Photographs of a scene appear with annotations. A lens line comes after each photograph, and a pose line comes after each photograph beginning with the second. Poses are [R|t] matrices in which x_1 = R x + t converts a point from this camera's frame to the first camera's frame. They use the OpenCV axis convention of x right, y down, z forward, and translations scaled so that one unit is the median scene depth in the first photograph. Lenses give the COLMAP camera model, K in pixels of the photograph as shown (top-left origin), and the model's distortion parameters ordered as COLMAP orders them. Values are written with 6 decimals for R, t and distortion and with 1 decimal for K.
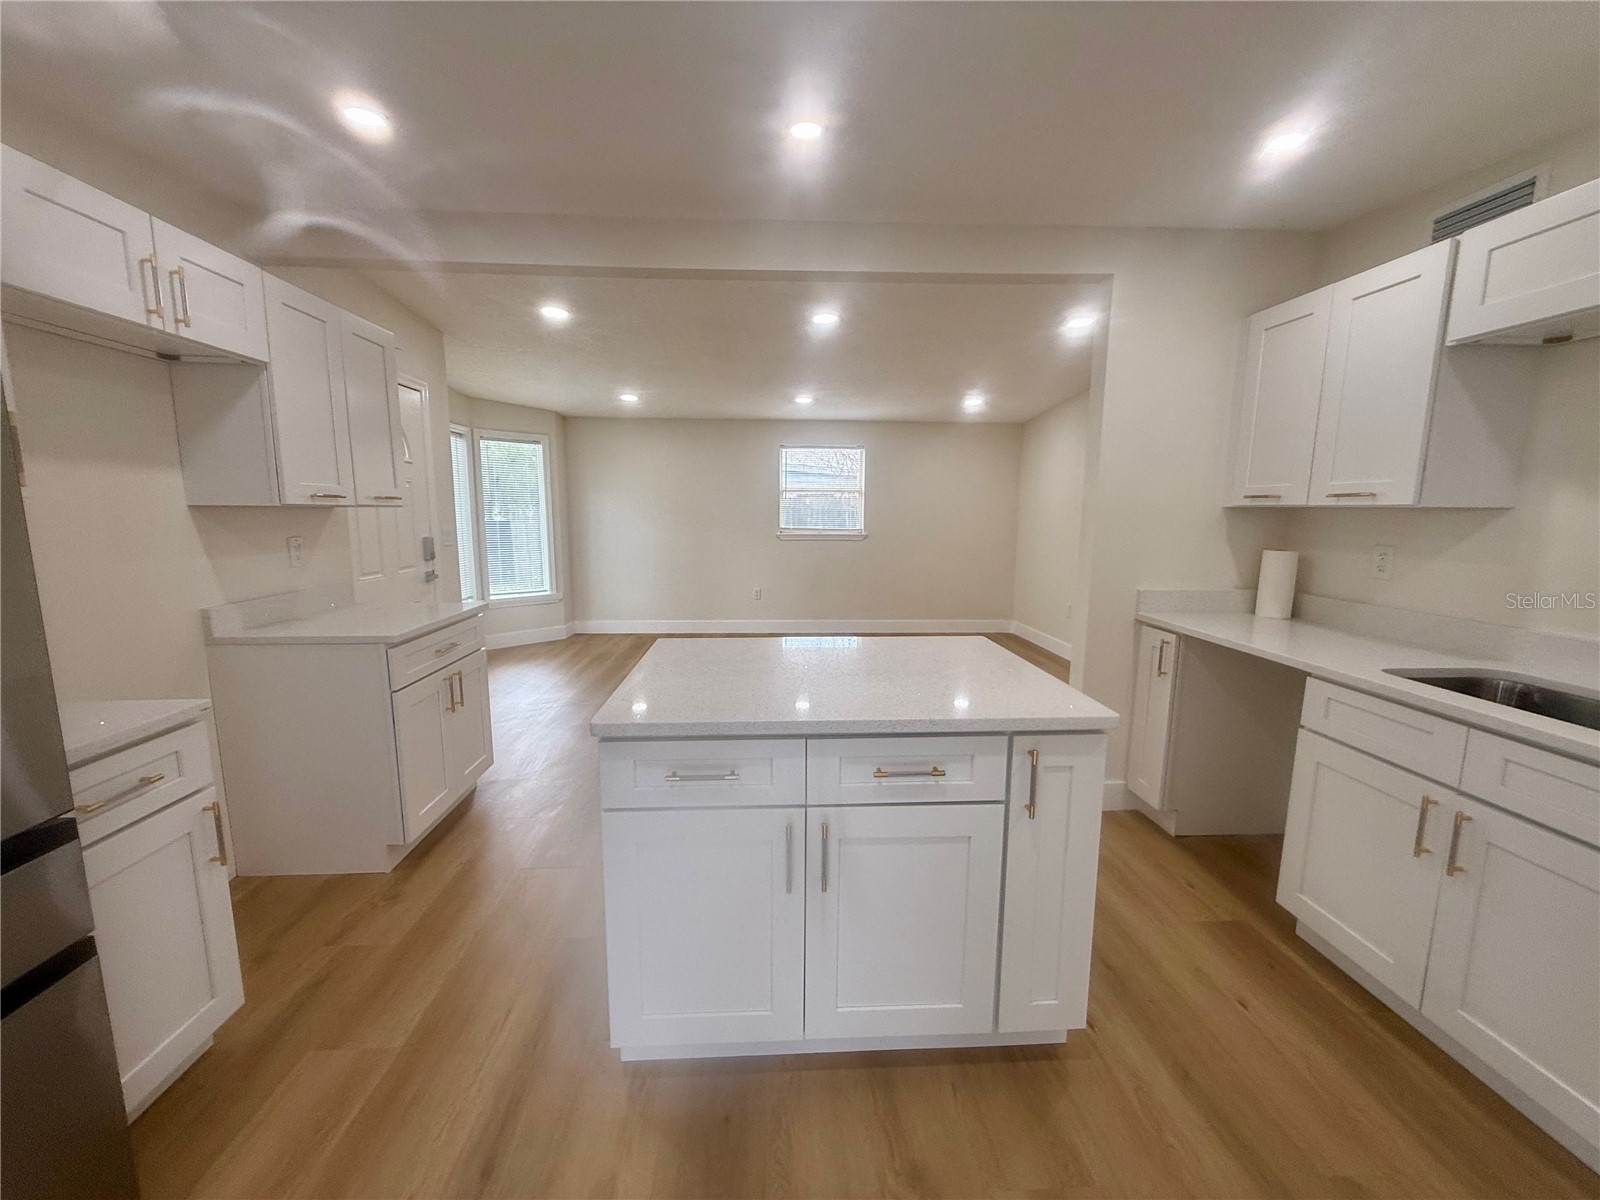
lens RADIAL K [[637.4, 0, 795.0], [0, 637.4, 601.8], [0, 0, 1]] dist [0.000730, 0.000343]
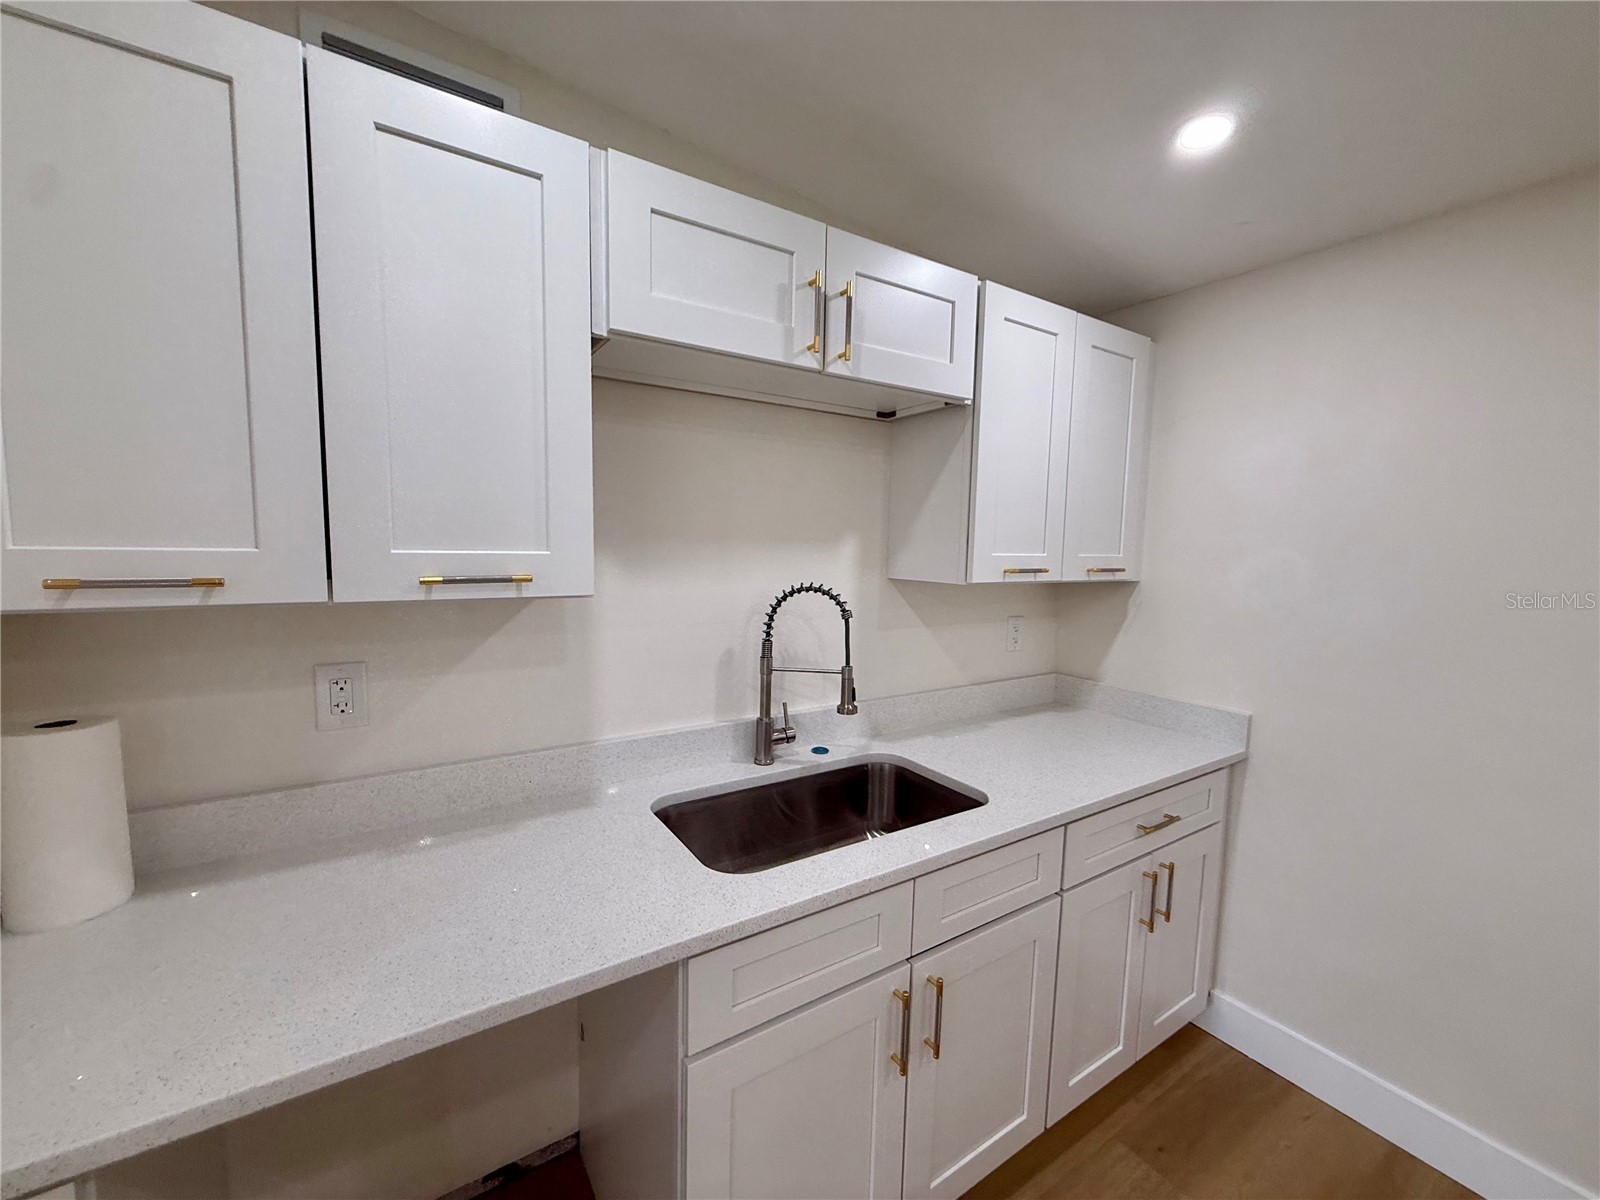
lens RADIAL K [[637.4, 0, 790.8], [0, 637.4, 604.3], [0, 0, 1]] dist [0.000730, 0.000343]
pose [[-0.496436, -0.096740, 0.862666, 0.317247], [0.105174, 0.979747, 0.170394, -0.190511], [-0.861678, 0.175320, -0.476207, 0.953971]]
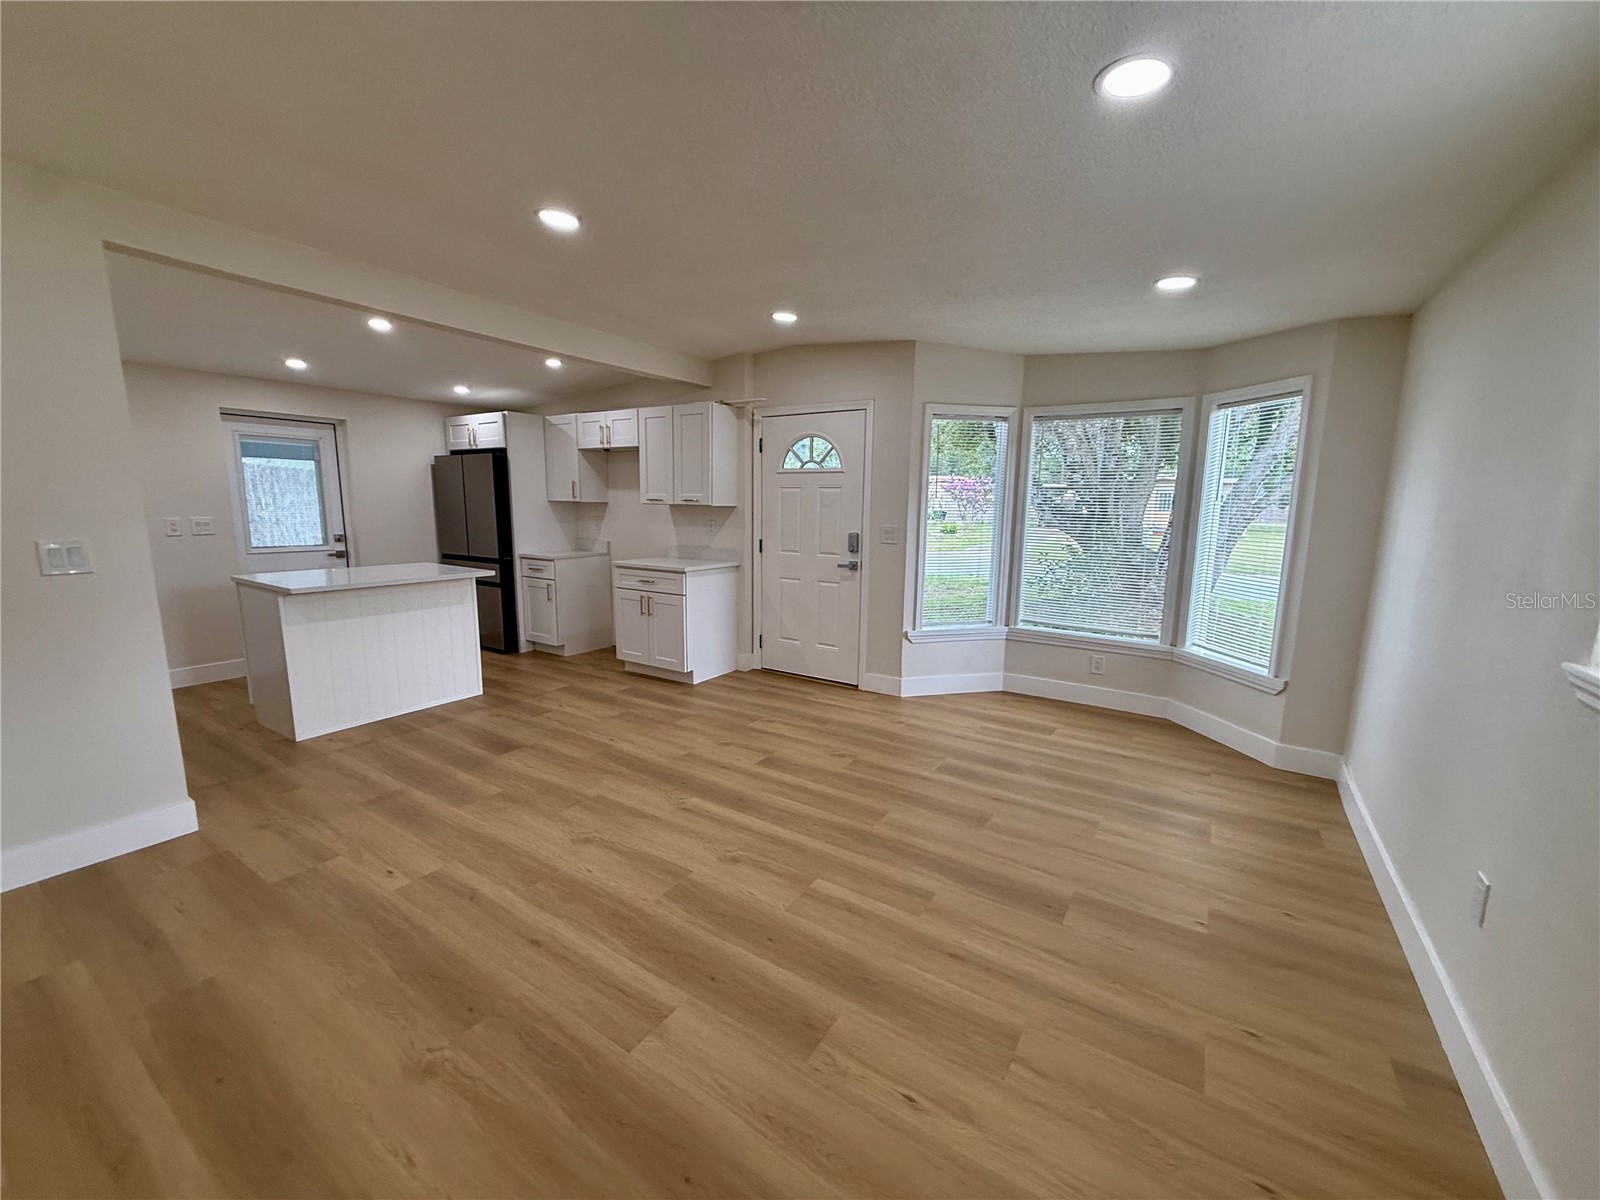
lens RADIAL K [[637.4, 0, 793.7], [0, 637.4, 600.8], [0, 0, 1]] dist [0.000730, 0.000343]
pose [[-0.591439, 0.114339, -0.798202, 0.796612], [-0.131281, 0.963034, 0.235225, -0.424876], [0.795591, 0.243910, -0.554566, 2.781758]]
